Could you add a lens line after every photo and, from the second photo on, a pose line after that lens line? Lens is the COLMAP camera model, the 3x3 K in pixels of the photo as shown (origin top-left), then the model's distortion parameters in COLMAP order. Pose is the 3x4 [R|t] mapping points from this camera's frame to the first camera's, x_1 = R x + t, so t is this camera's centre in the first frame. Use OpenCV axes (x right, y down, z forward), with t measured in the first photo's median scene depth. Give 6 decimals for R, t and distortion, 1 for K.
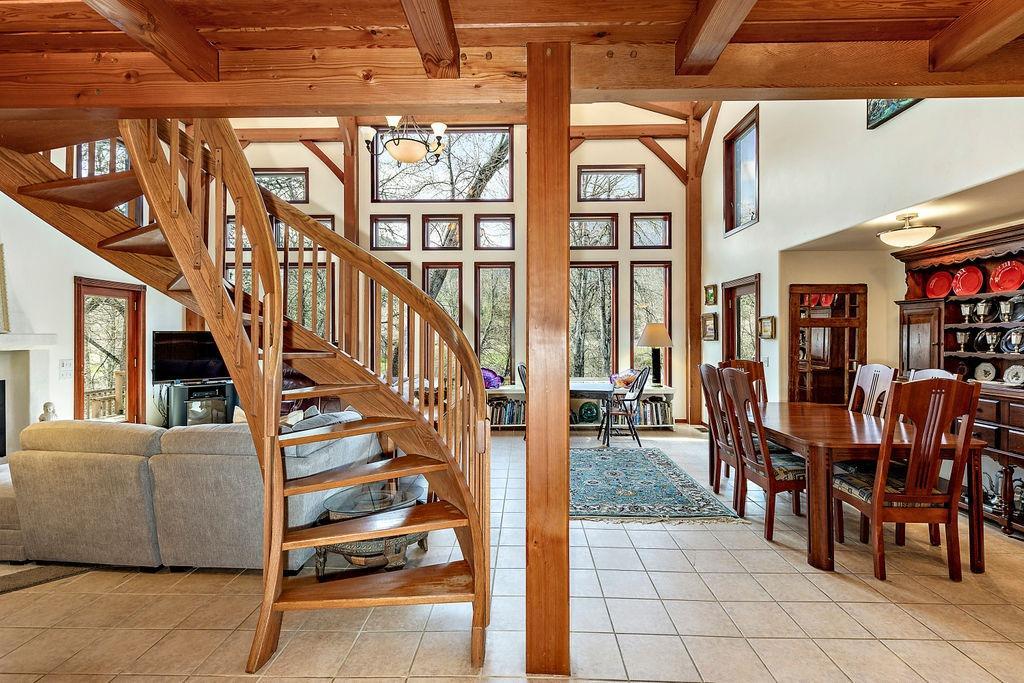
lens RADIAL K [[460.6, 0, 512.0], [0, 460.6, 341.5], [0, 0, 1]] dist [-0.001616, -0.000413]
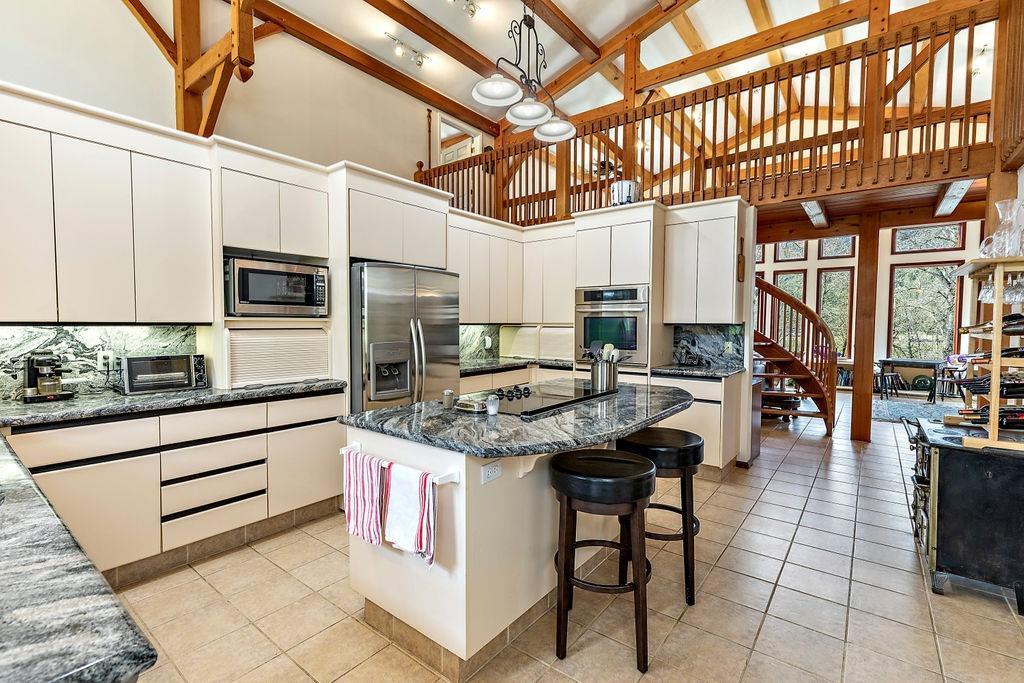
lens RADIAL K [[460.6, 0, 512.0], [0, 460.6, 341.5], [0, 0, 1]] dist [-0.001616, -0.000413]
pose [[0.807532, 0.027100, -0.589201, 0.004480], [-0.003573, 0.999150, 0.041057, -0.003122], [0.589813, -0.031050, 0.806942, -1.931554]]
